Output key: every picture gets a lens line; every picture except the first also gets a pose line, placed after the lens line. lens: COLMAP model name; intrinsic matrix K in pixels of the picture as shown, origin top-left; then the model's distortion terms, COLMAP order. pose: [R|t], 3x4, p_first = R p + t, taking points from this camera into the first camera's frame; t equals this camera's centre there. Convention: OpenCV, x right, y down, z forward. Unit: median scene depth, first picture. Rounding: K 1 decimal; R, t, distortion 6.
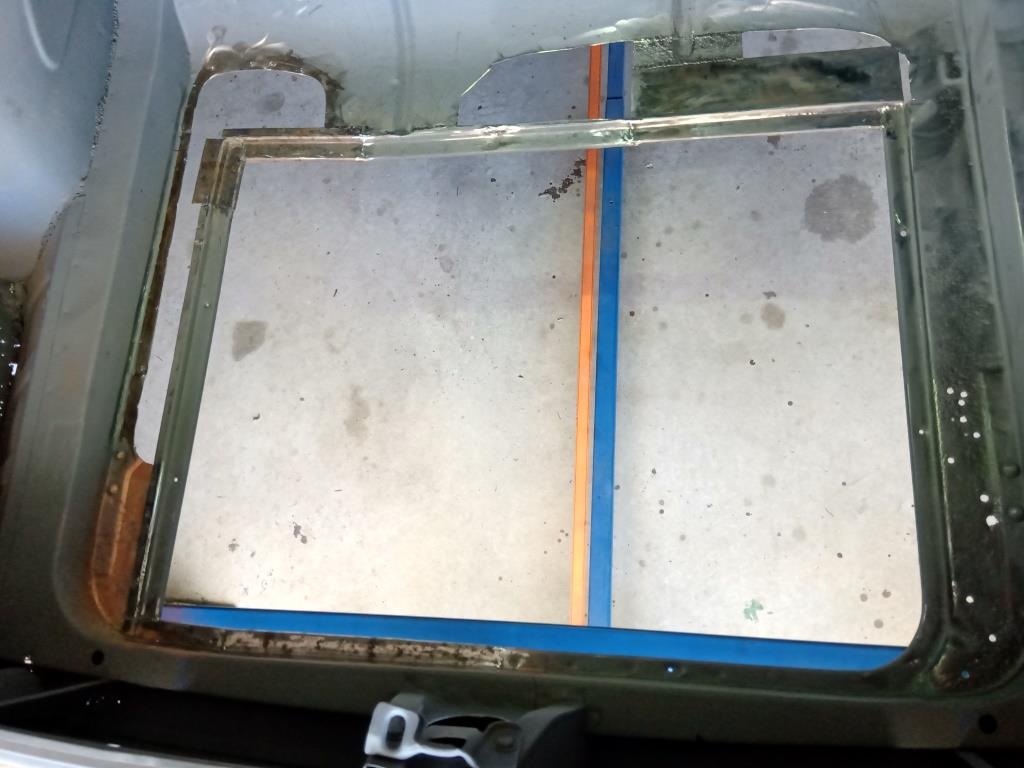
lens RADIAL K [[782.1, 0, 561.5], [0, 782.1, 396.0], [0, 0, 1]] dist [0.091403, -0.152486]
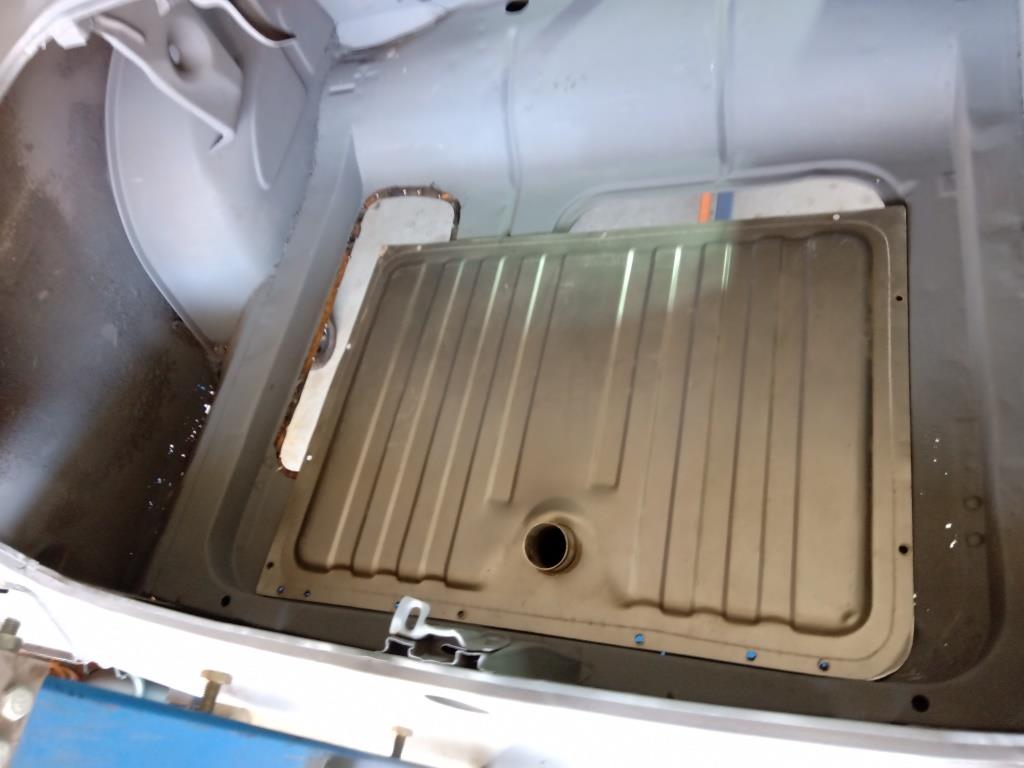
lens RADIAL K [[784.3, 0, 565.5], [0, 784.3, 383.8], [0, 0, 1]] dist [0.100444, -0.183821]
pose [[0.979240, 0.038053, -0.199101, 0.169054], [-0.079053, 0.976139, -0.202244, 0.160721], [0.186655, 0.213785, 0.958883, -0.186624]]
